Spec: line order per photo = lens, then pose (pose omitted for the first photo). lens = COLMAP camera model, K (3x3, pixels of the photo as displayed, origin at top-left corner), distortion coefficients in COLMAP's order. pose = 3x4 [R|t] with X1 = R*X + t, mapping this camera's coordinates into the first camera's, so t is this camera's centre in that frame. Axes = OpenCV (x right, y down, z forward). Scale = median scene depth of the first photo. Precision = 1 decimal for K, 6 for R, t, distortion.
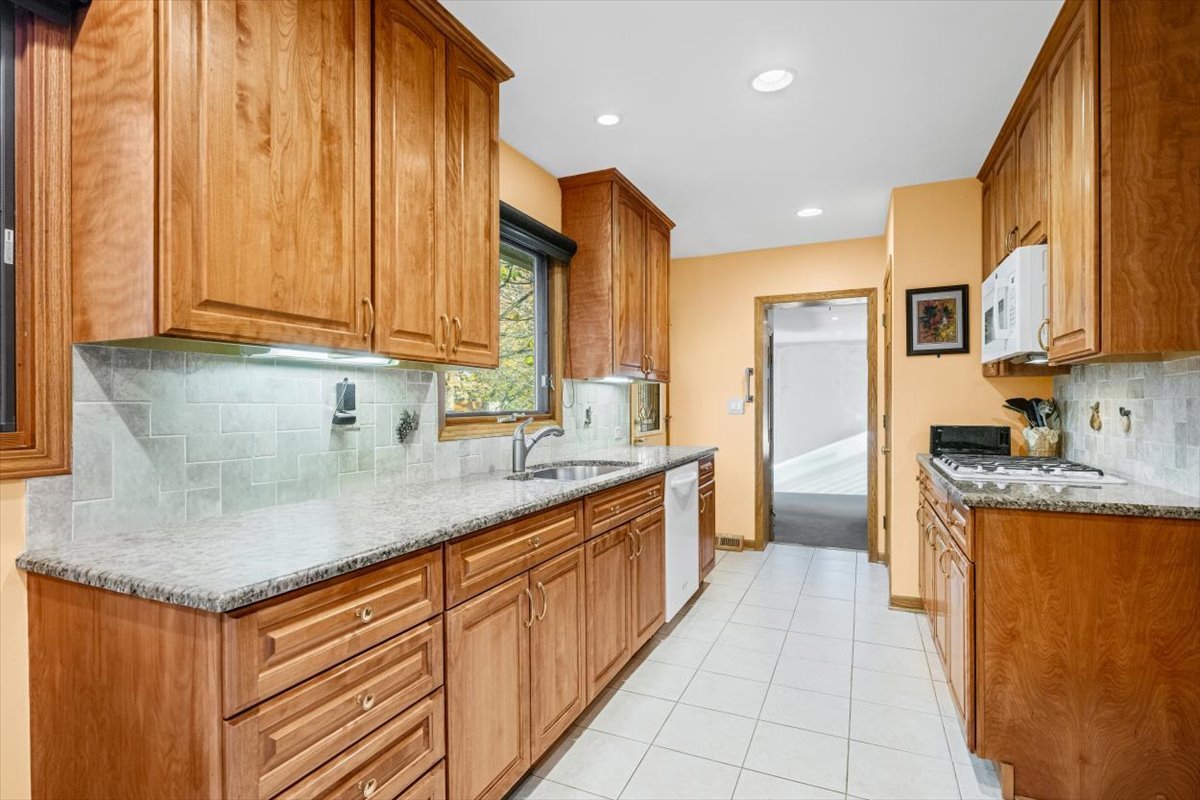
lens RADIAL K [[575.8, 0, 599.1], [0, 575.8, 402.7], [0, 0, 1]] dist [-0.002423, 0.000383]
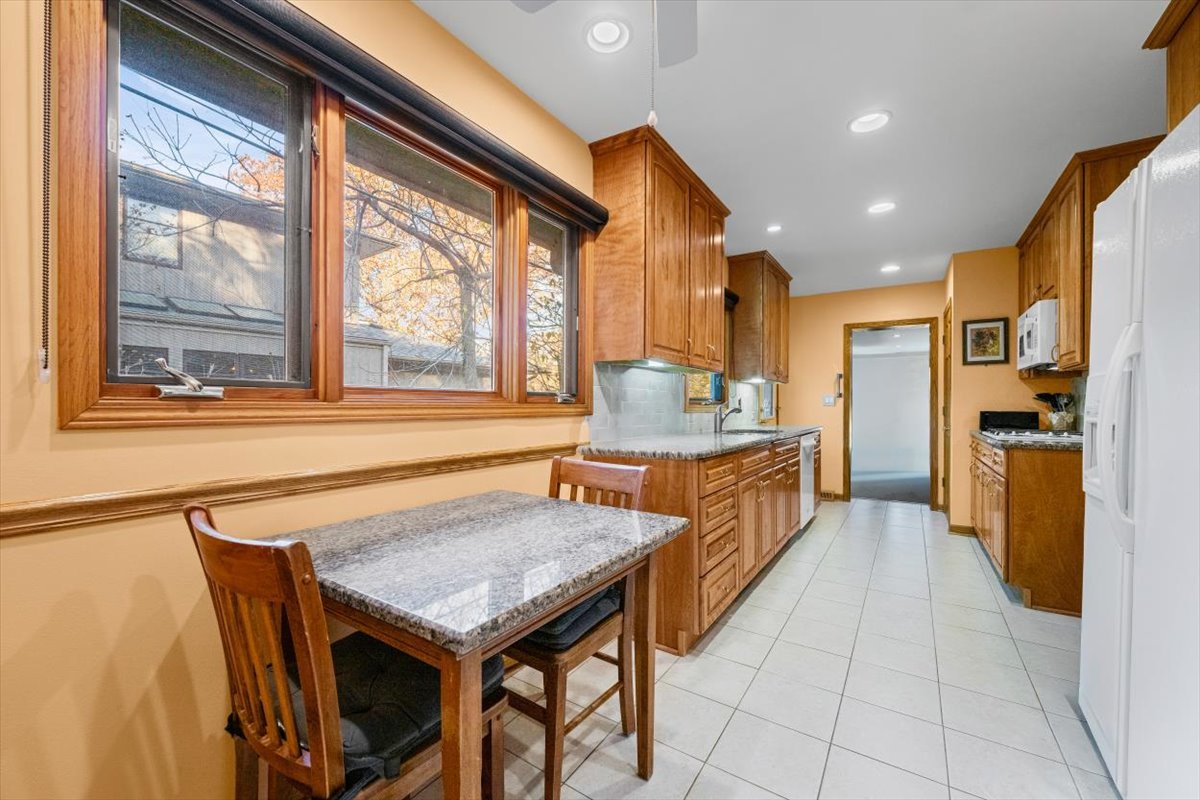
lens RADIAL K [[474.4, 0, 600.8], [0, 474.4, 400.7], [0, 0, 1]] dist [-0.001449, -0.000151]
pose [[0.988943, 0.008141, -0.148073, -0.249682], [-0.009116, 0.999941, -0.005905, 0.031664], [0.148017, 0.007190, 0.988959, -0.419902]]
